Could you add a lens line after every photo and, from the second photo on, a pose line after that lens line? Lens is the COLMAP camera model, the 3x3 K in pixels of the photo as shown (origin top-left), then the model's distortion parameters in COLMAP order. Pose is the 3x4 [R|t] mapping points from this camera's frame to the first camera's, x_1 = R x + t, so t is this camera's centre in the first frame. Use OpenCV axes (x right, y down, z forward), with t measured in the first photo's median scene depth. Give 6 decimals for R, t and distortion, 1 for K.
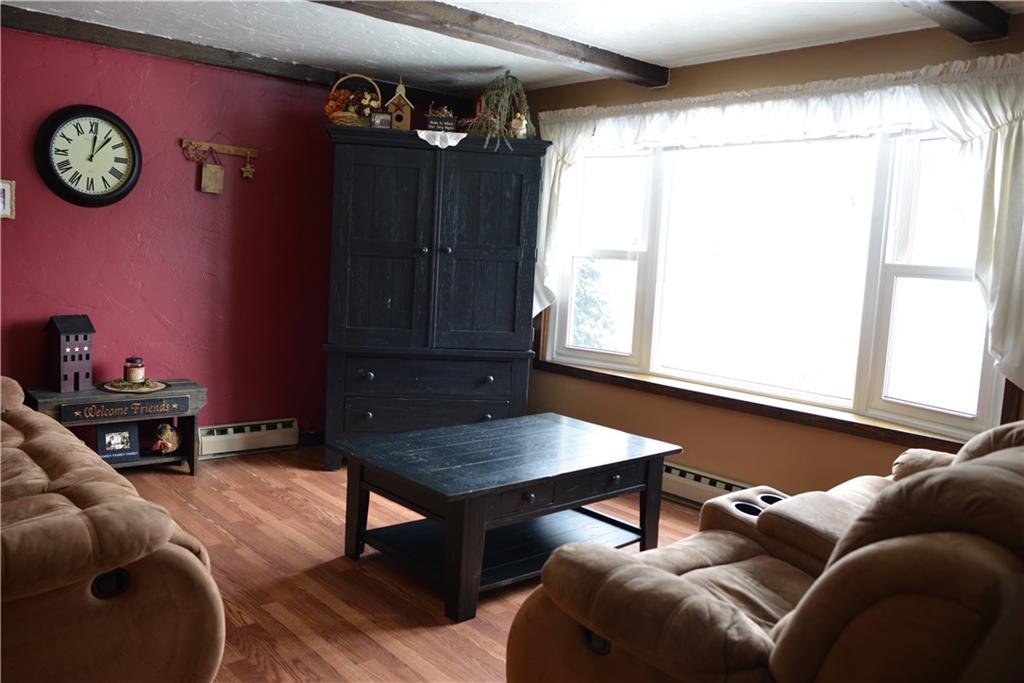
lens RADIAL K [[828.5, 0, 507.2], [0, 828.5, 340.3], [0, 0, 1]] dist [-0.075732, 0.069943]
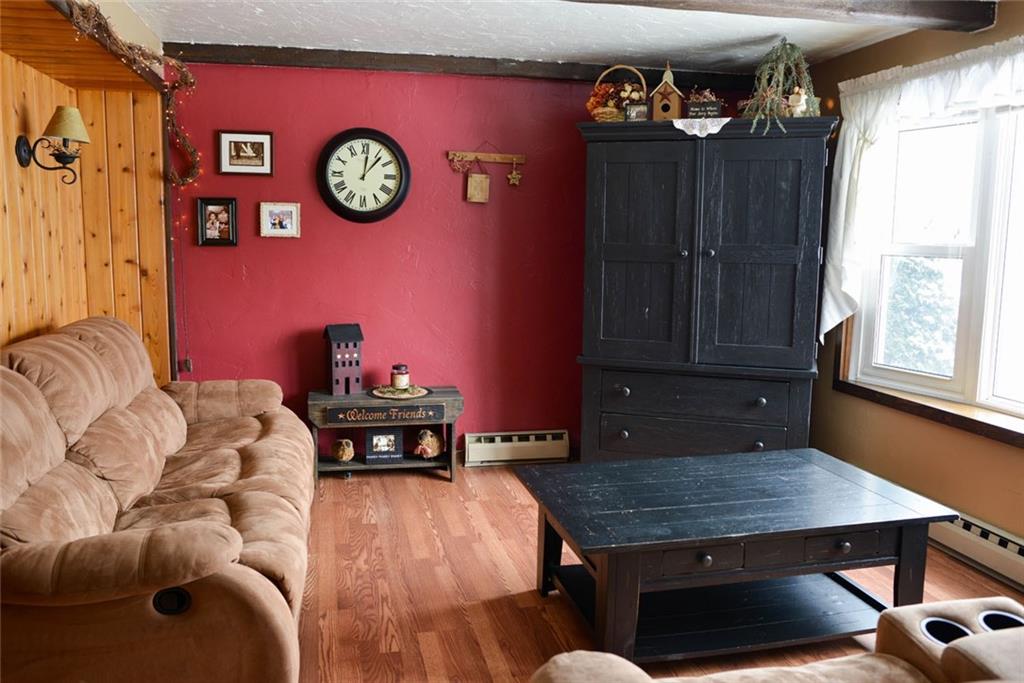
lens RADIAL K [[828.5, 0, 507.2], [0, 828.5, 340.3], [0, 0, 1]] dist [-0.075732, 0.069943]
pose [[0.877434, 0.018407, -0.479343, 0.162875], [-0.016279, 0.999831, 0.008597, -0.020334], [0.479420, 0.000260, 0.877585, 0.130466]]
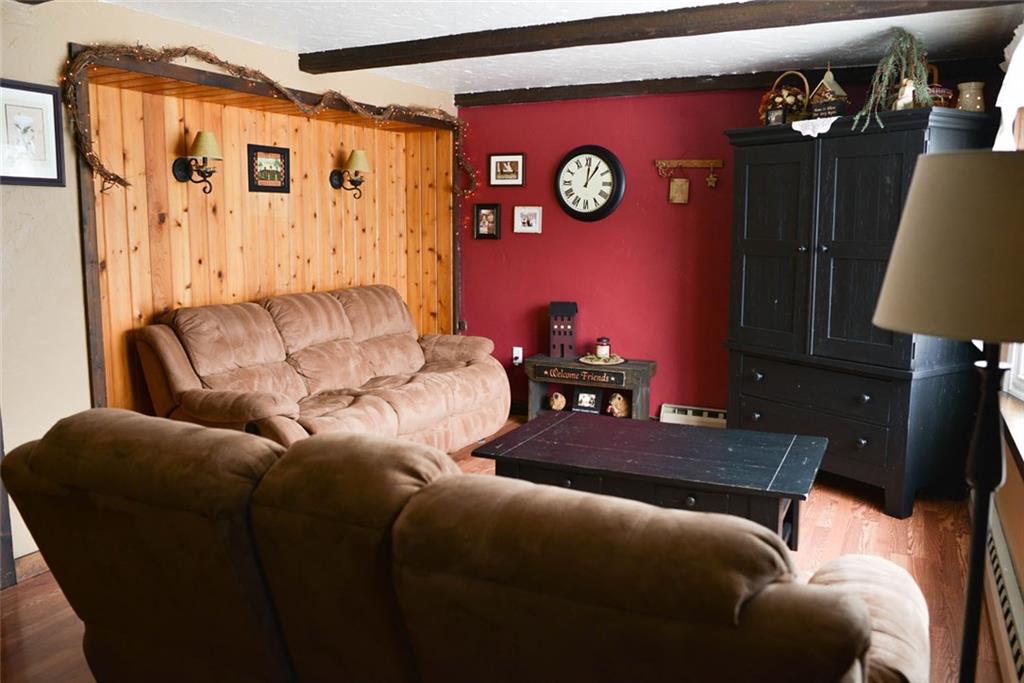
lens RADIAL K [[828.5, 0, 507.2], [0, 828.5, 340.3], [0, 0, 1]] dist [-0.075732, 0.069943]
pose [[0.382381, 0.075698, -0.920899, 0.643578], [-0.084502, 0.995327, 0.046729, -0.021497], [0.920133, 0.059949, 0.386991, 0.345477]]
